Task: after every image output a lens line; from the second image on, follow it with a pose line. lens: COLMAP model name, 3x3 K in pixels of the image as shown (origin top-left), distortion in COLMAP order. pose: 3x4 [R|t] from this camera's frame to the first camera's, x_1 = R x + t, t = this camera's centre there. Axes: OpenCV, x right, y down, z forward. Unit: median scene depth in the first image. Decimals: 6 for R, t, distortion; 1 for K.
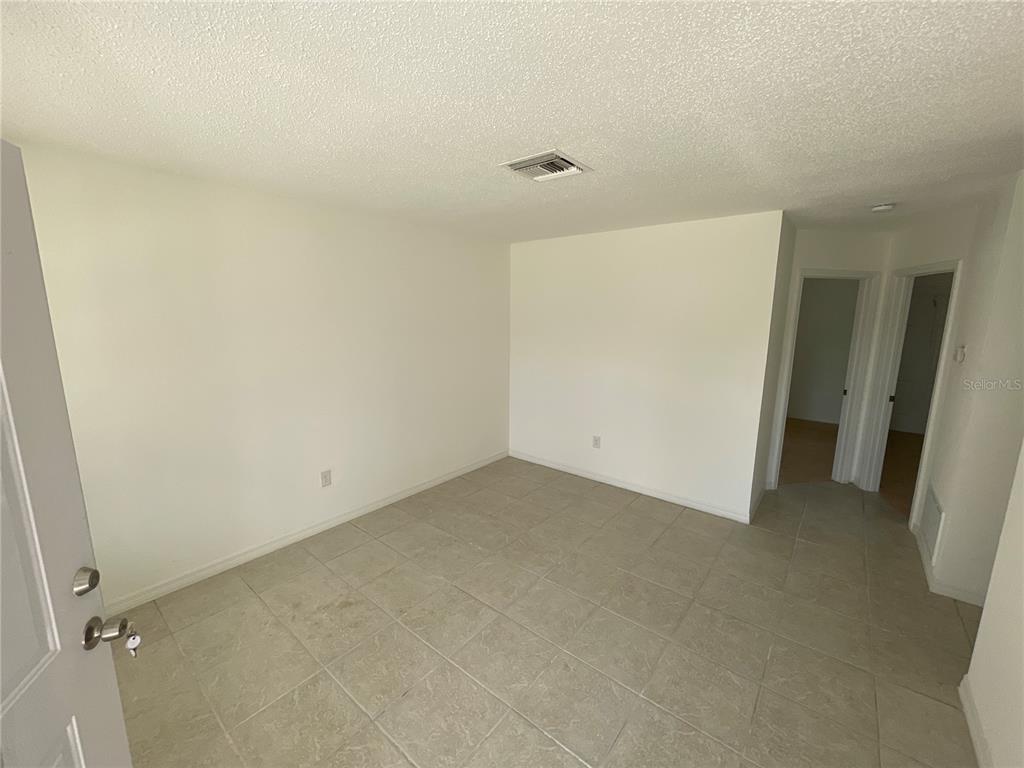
lens RADIAL K [[415.4, 0, 512.0], [0, 415.4, 384.0], [0, 0, 1]] dist [-0.001108, -0.000262]
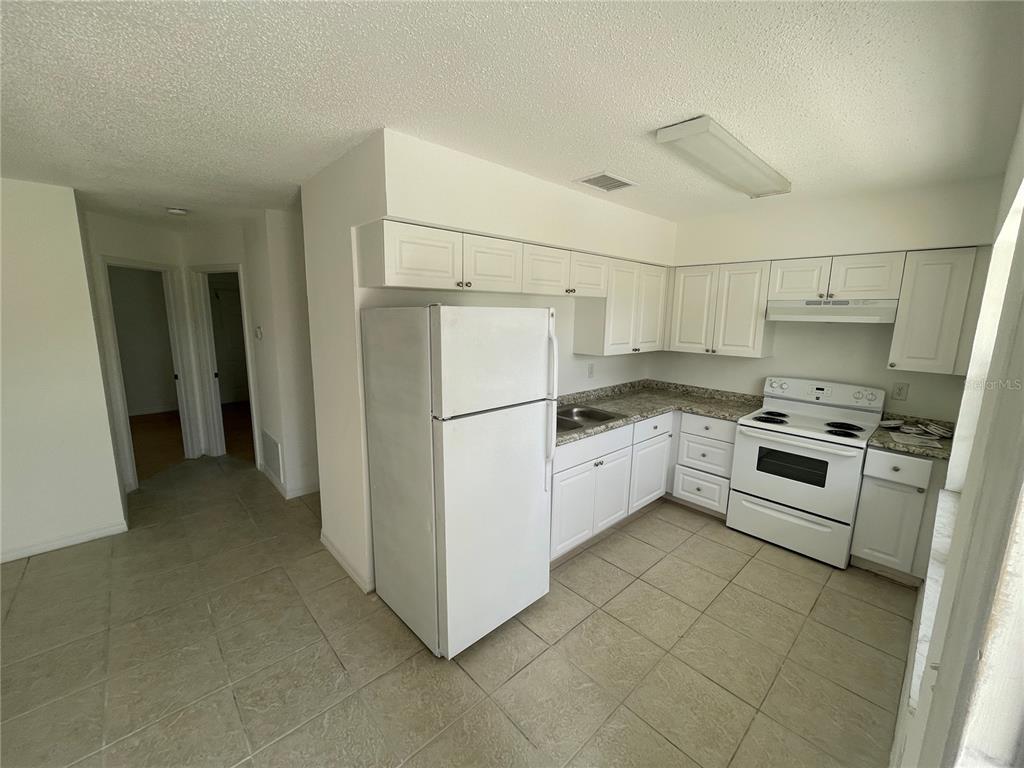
lens RADIAL K [[415.4, 0, 512.0], [0, 415.4, 384.0], [0, 0, 1]] dist [-0.001108, -0.000262]
pose [[0.142944, -0.177148, 0.973748, -0.150315], [0.158115, 0.975303, 0.154220, 0.011747], [-0.977019, 0.131919, 0.167424, -0.035163]]
